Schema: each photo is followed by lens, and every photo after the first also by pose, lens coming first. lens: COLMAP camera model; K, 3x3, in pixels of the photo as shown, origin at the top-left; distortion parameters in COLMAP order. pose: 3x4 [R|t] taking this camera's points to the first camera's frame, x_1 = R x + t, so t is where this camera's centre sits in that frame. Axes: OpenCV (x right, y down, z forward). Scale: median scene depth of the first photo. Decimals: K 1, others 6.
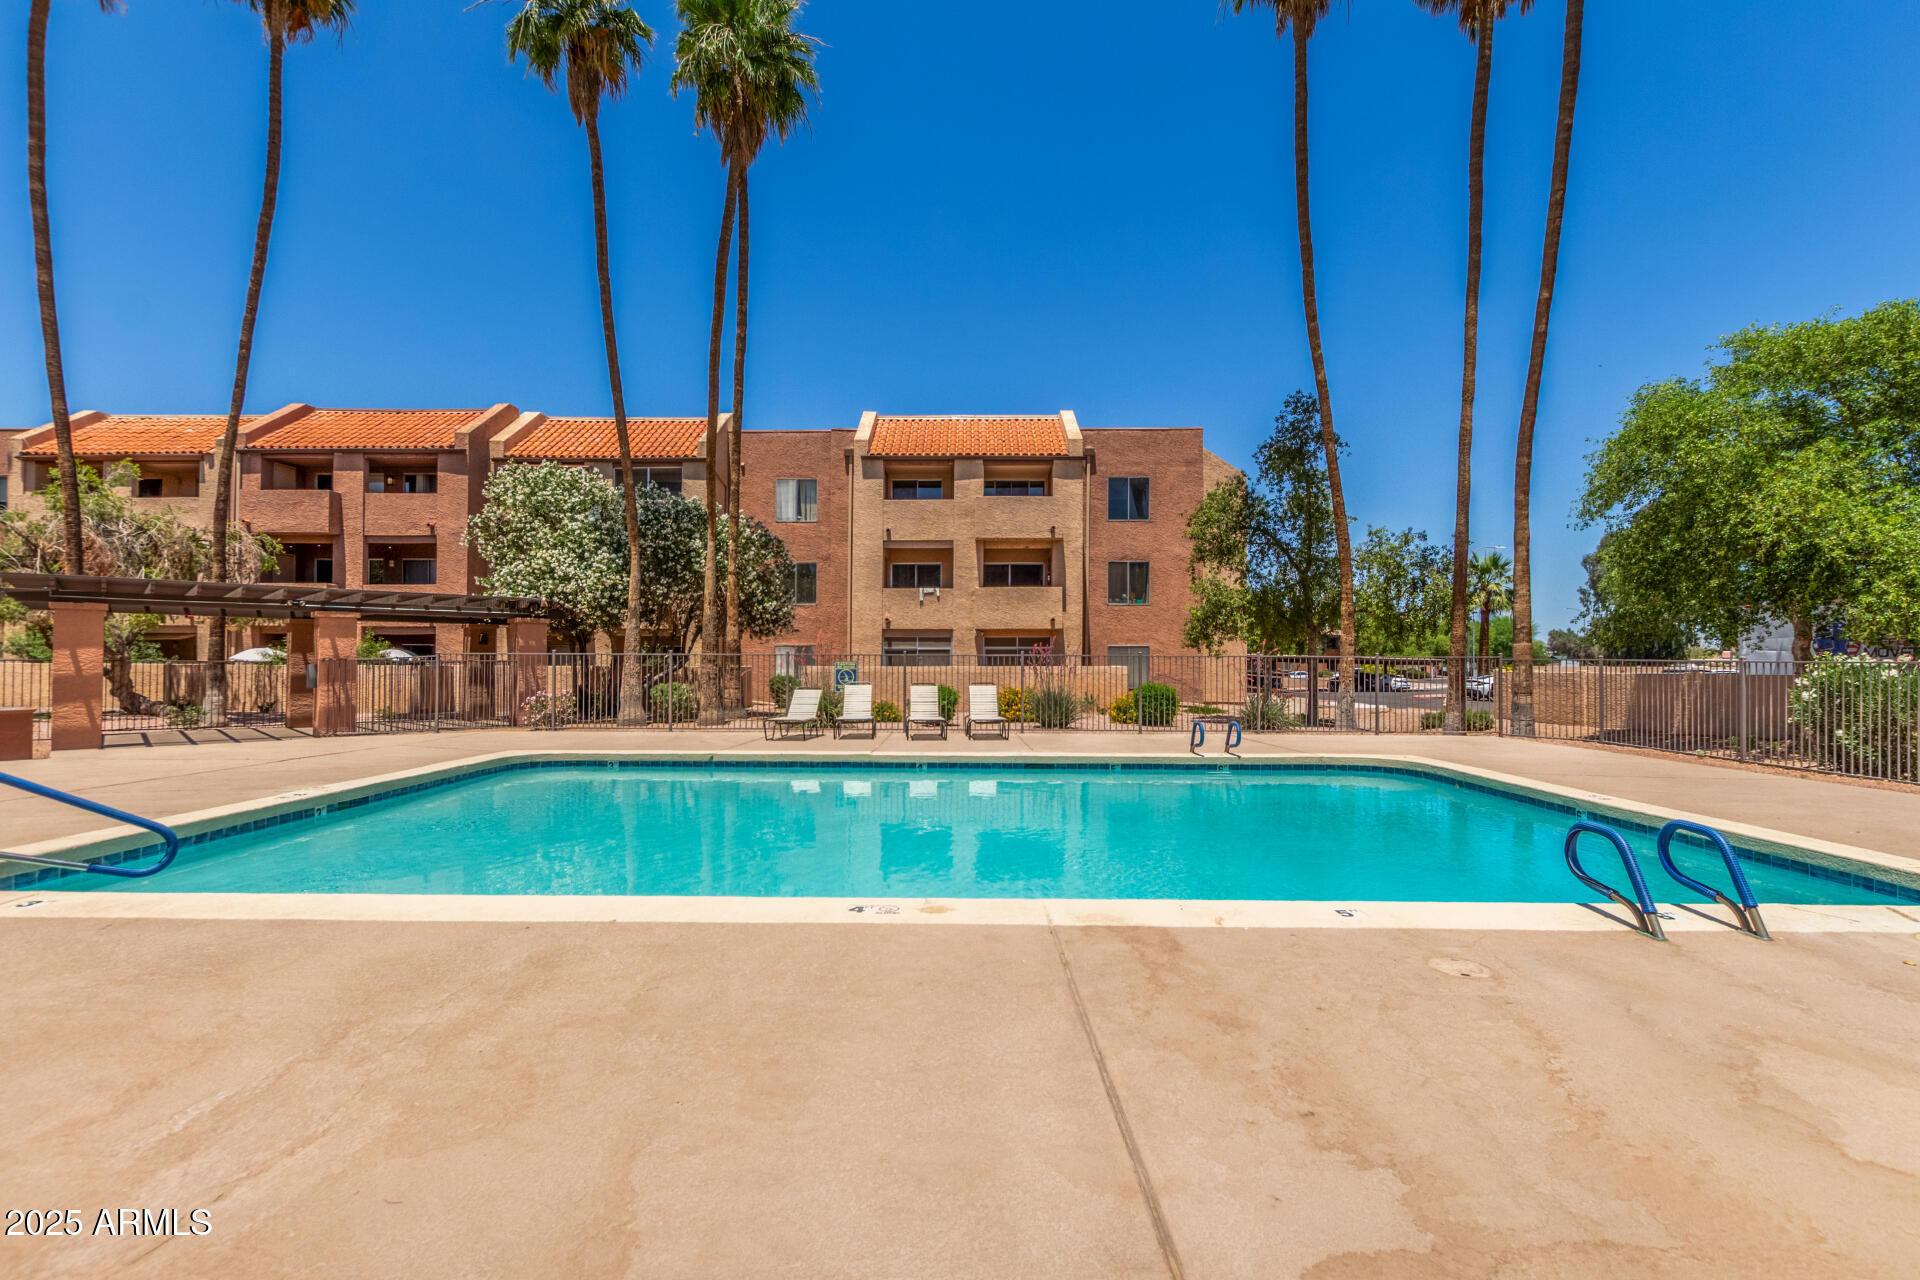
lens RADIAL K [[874.8, 0, 958.3], [0, 874.8, 653.6], [0, 0, 1]] dist [-0.002984, -0.000800]
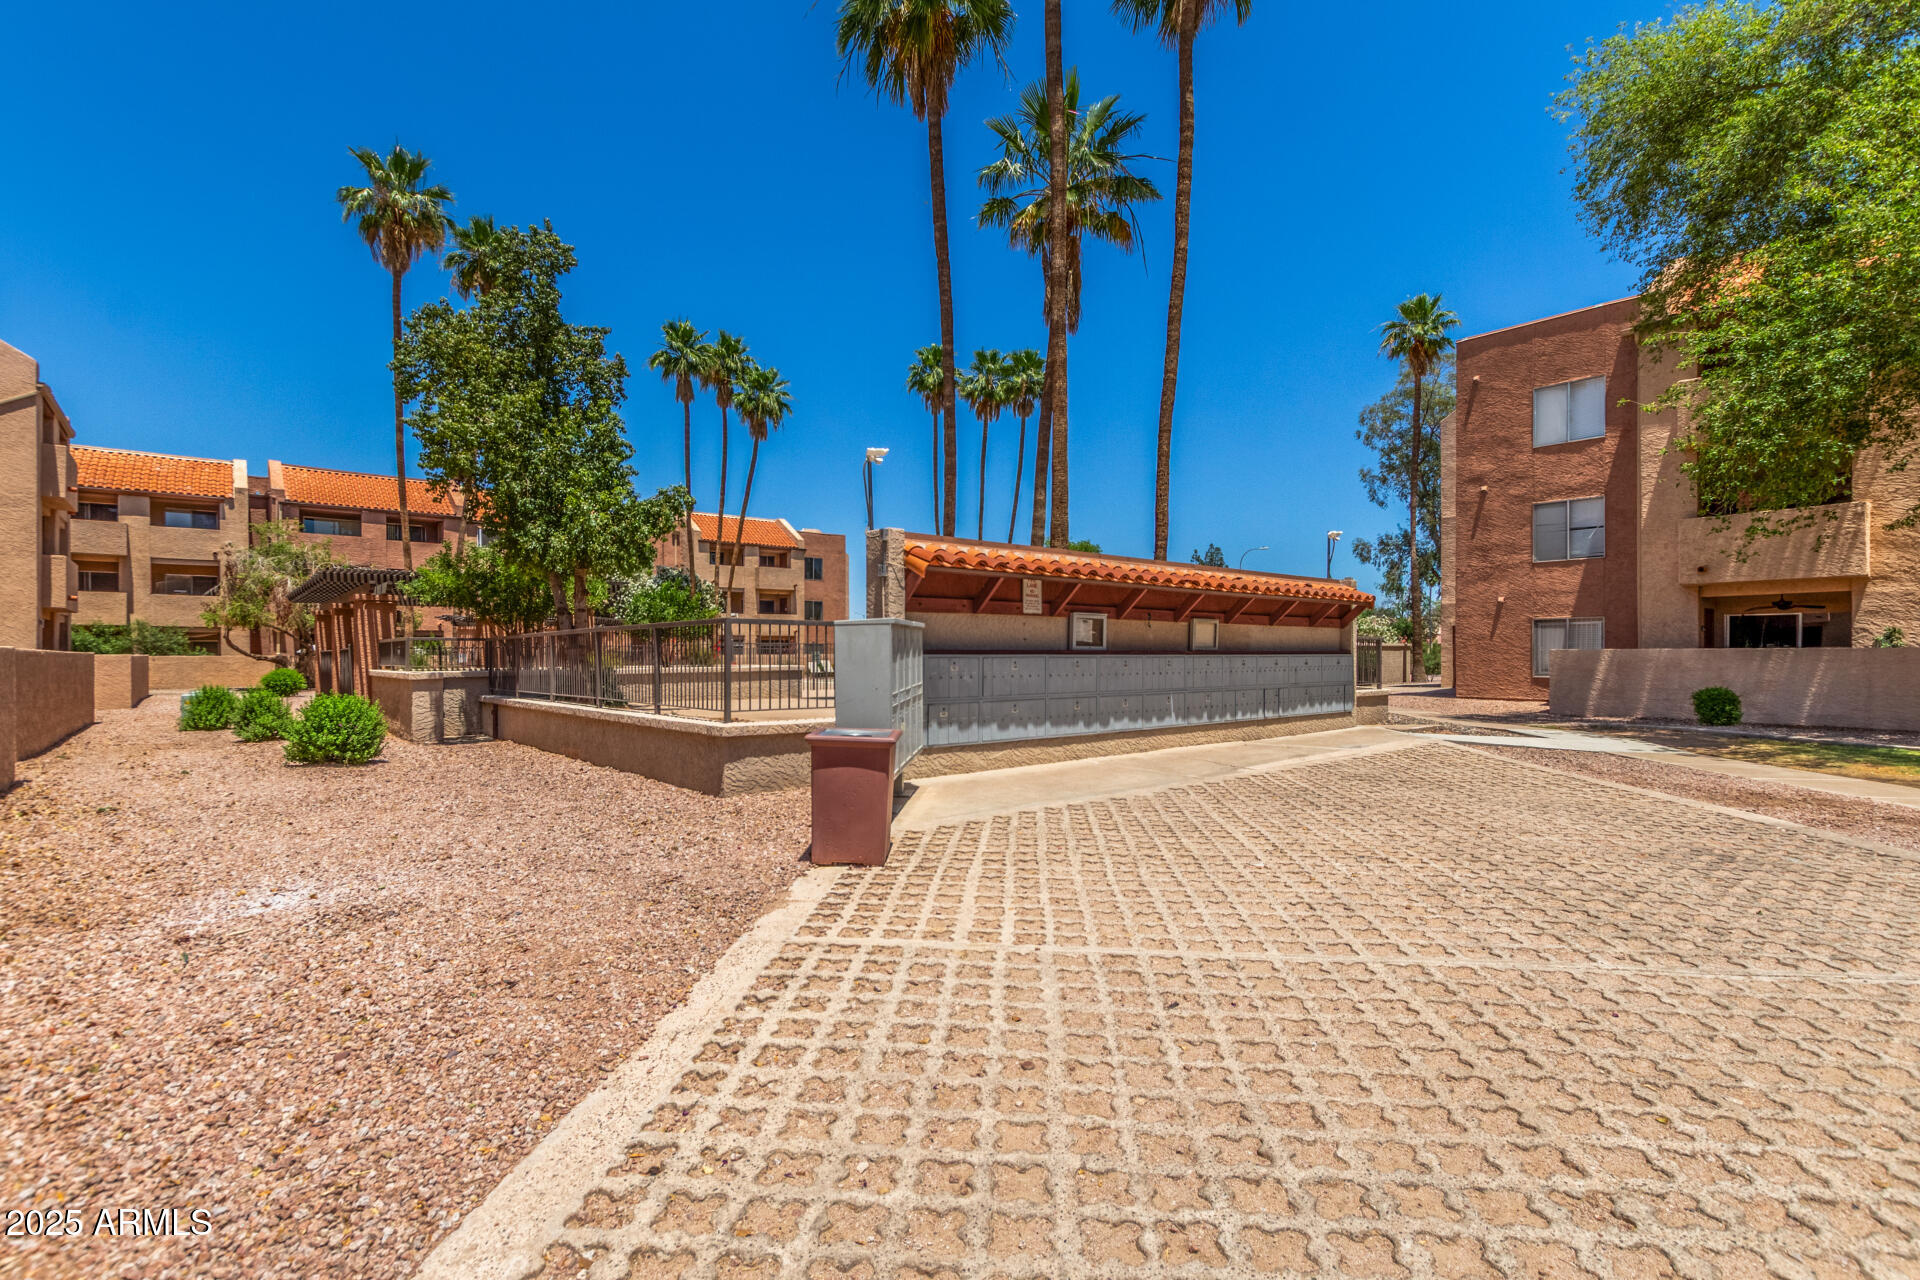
lens RADIAL K [[874.8, 0, 959.8], [0, 874.8, 656.3], [0, 0, 1]] dist [-0.002984, -0.000800]
pose [[0.759159, -0.007145, 0.650866, -0.883278], [-0.000322, 0.999936, 0.011352, -0.004828], [-0.650905, -0.008827, 0.759108, -0.736231]]
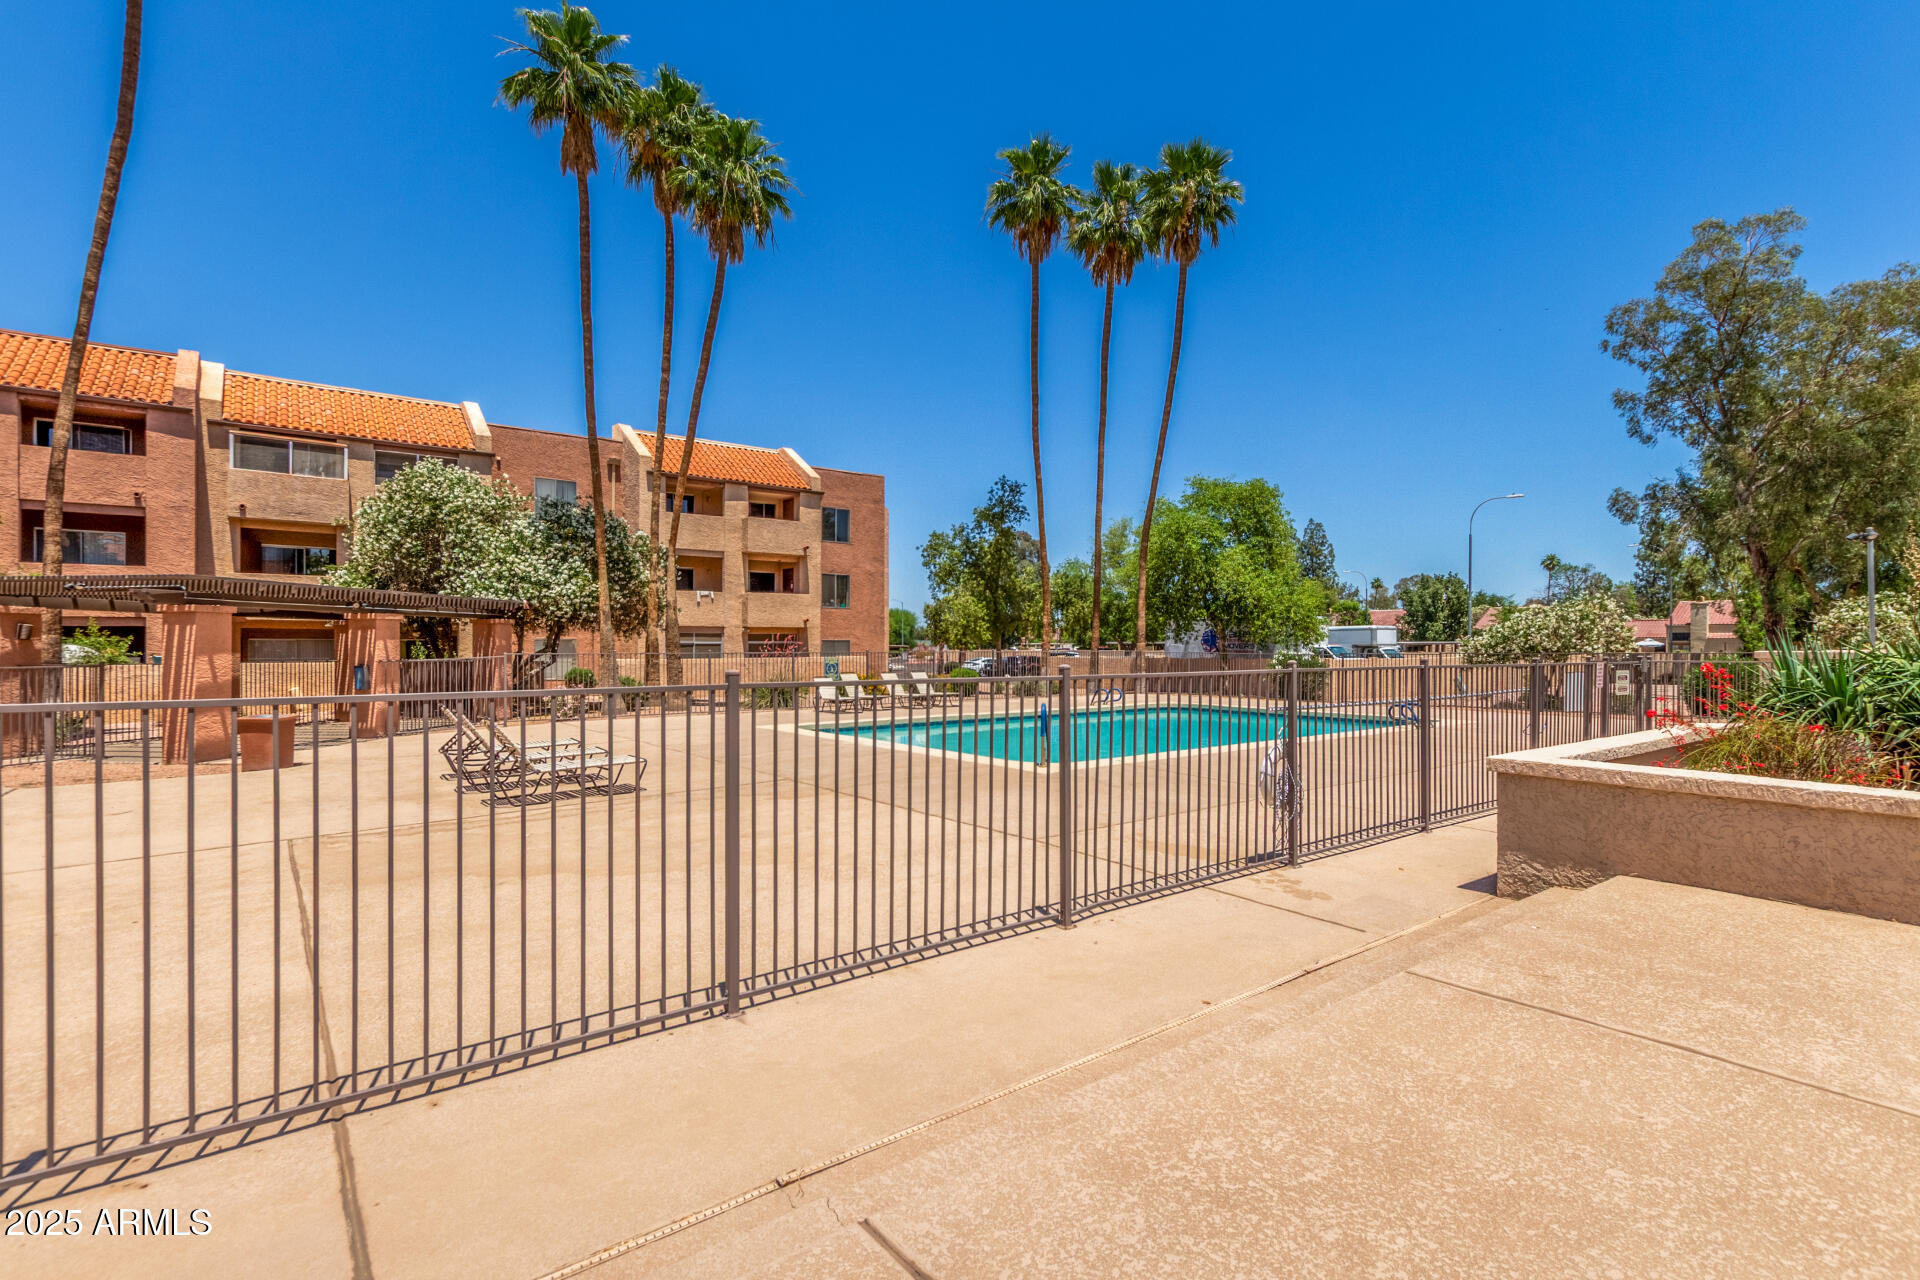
lens RADIAL K [[874.8, 0, 958.7], [0, 874.8, 641.3], [0, 0, 1]] dist [-0.002984, -0.000800]
pose [[0.784065, 0.000357, 0.620679, -0.491158], [-0.003009, 0.999990, 0.003227, -0.012749], [-0.620672, -0.004398, 0.784058, -0.123198]]
